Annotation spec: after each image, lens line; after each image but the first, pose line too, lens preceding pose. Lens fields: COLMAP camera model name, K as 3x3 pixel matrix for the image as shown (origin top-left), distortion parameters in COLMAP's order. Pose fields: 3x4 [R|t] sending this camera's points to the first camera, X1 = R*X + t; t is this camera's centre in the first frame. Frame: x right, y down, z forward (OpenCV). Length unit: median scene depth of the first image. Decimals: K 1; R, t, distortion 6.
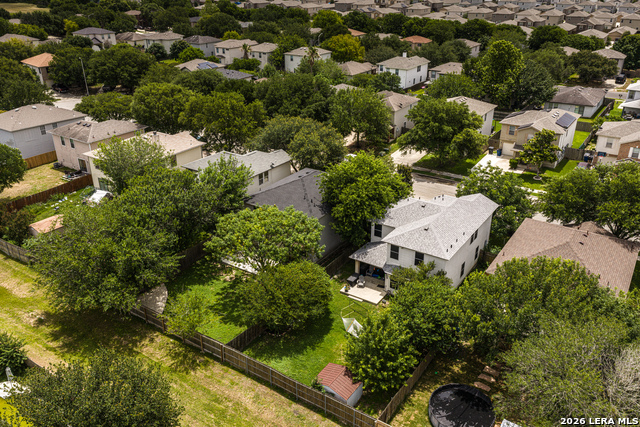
lens RADIAL K [[529.5, 0, 320.0], [0, 529.5, 213.5], [0, 0, 1]] dist [0.031255, -0.015615]
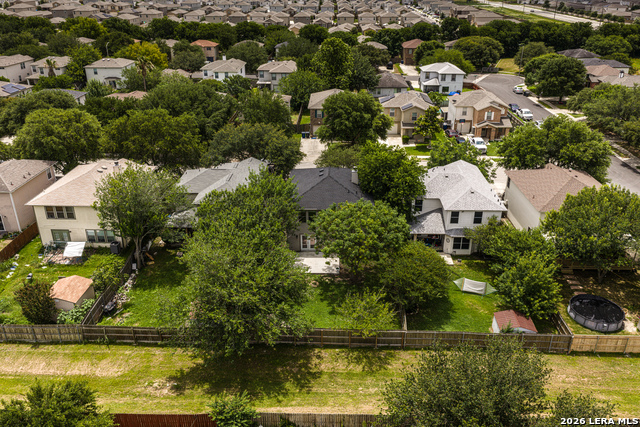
lens RADIAL K [[529.5, 0, 320.0], [0, 529.5, 213.5], [0, 0, 1]] dist [0.031255, -0.015615]
pose [[0.844963, -0.218615, 0.488104, -0.411667], [0.222137, 0.973652, 0.051541, -0.036907], [-0.486511, 0.064876, 0.871262, 0.080510]]
